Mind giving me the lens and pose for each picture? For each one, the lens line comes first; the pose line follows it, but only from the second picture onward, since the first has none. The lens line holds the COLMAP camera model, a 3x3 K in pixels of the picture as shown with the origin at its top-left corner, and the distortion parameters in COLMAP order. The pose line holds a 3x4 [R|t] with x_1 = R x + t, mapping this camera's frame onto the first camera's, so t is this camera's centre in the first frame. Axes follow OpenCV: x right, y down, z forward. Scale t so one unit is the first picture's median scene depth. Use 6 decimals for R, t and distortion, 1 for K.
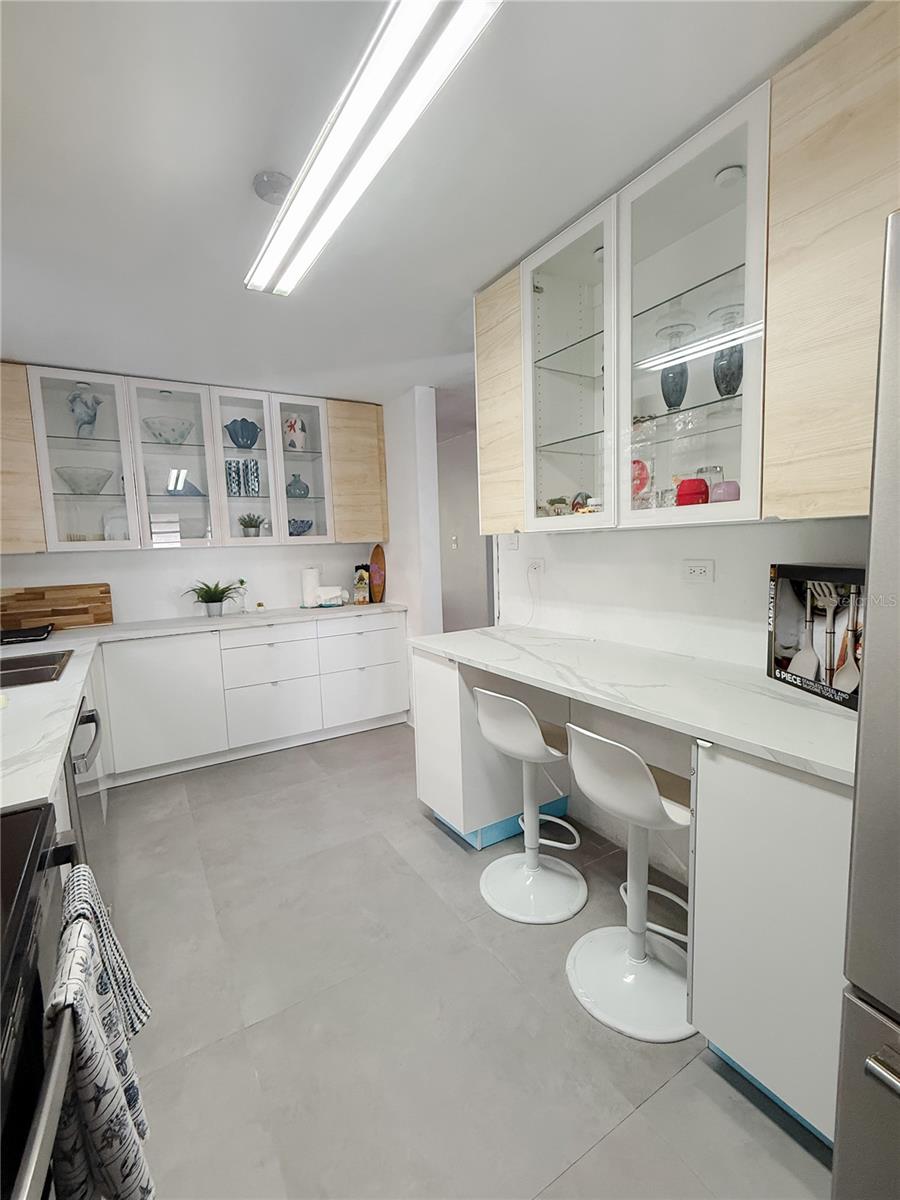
lens RADIAL K [[528.4, 0, 450.0], [0, 528.4, 600.0], [0, 0, 1]] dist [-0.002388, -0.000349]
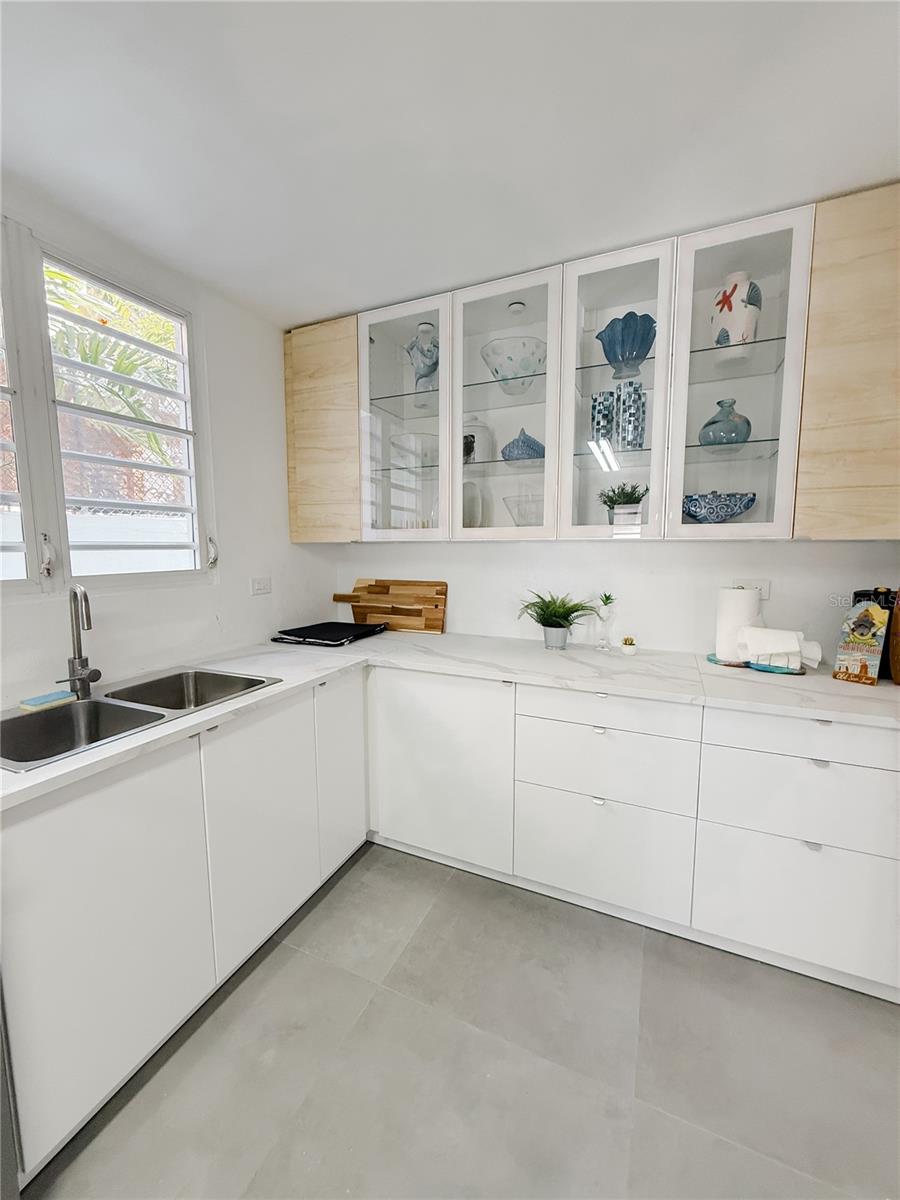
lens RADIAL K [[476.9, 0, 447.6], [0, 476.9, 597.0], [0, 0, 1]] dist [-0.000473, 0.000183]
pose [[0.560360, 0.124102, -0.818899, -0.049887], [-0.105850, 0.991334, 0.077802, -0.066812], [0.821458, 0.043083, 0.568640, 0.596522]]
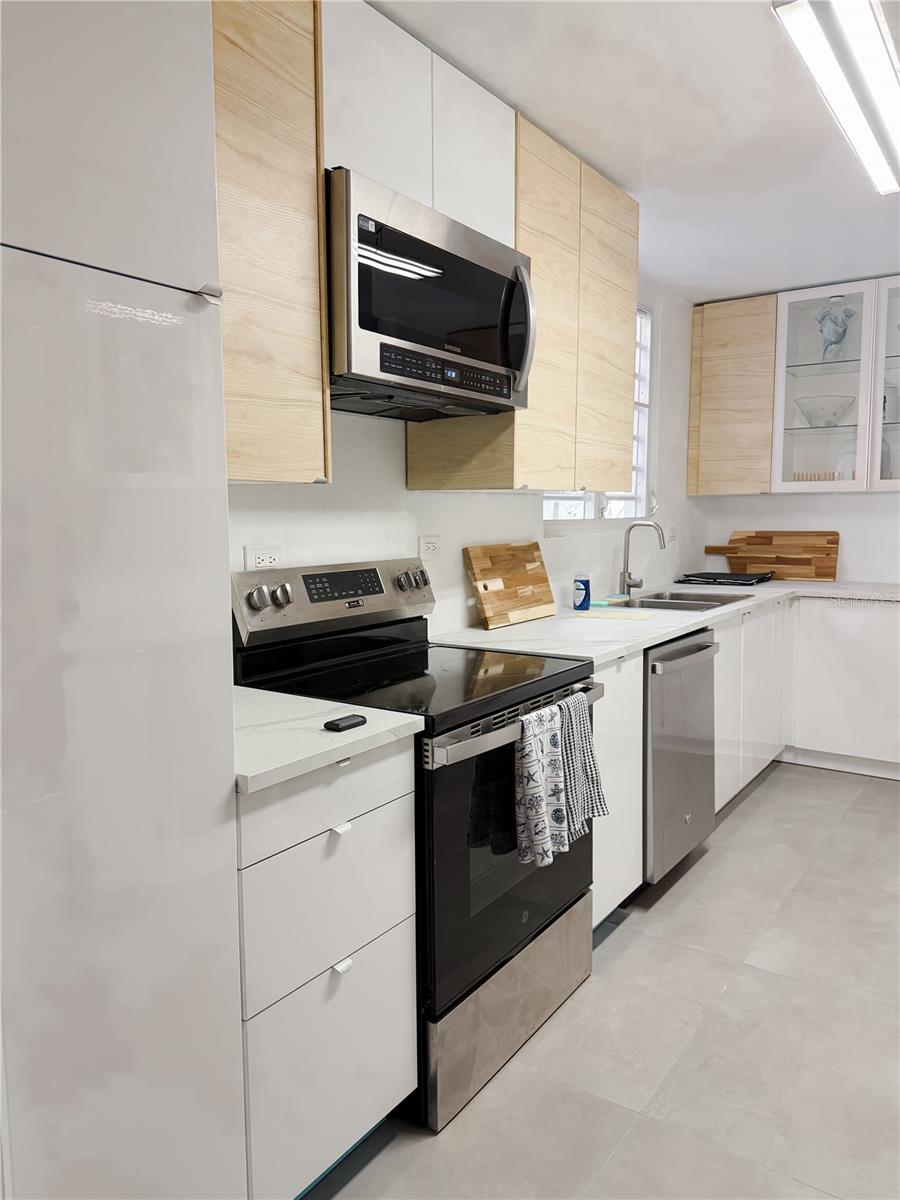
lens RADIAL K [[845.9, 0, 450.0], [0, 845.9, 600.0], [0, 0, 1]] dist [0.006453, -0.001315]
pose [[0.394065, 0.130133, -0.909823, 0.345795], [-0.103980, 0.989882, 0.096547, 0.009350], [0.913182, 0.056558, 0.403609, -0.093917]]
